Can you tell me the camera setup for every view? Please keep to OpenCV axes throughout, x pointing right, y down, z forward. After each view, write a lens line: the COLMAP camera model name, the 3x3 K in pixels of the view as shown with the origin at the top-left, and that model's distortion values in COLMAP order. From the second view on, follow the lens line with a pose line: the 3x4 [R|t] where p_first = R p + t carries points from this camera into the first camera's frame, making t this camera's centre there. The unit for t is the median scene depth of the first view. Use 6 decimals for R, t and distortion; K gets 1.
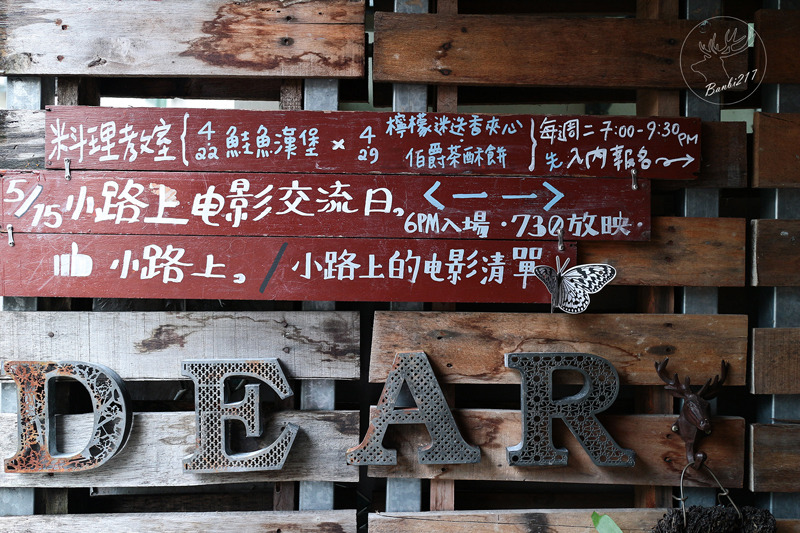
lens RADIAL K [[767.6, 0, 400.0], [0, 767.6, 266.1], [0, 0, 1]] dist [-0.005310, 0.000000]
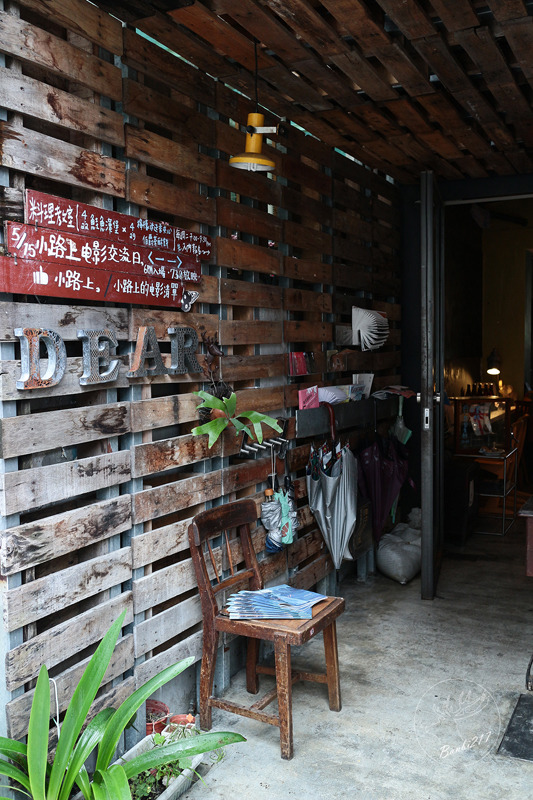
lens RADIAL K [[767.6, 0, 266.4], [0, 767.6, 400.4], [0, 0, 1]] dist [-0.005310, 0.000000]
pose [[0.458142, -0.074810, 0.885725, -1.846019], [0.010512, 0.996838, 0.078757, 0.154238], [-0.888817, -0.026772, 0.457480, -0.353139]]
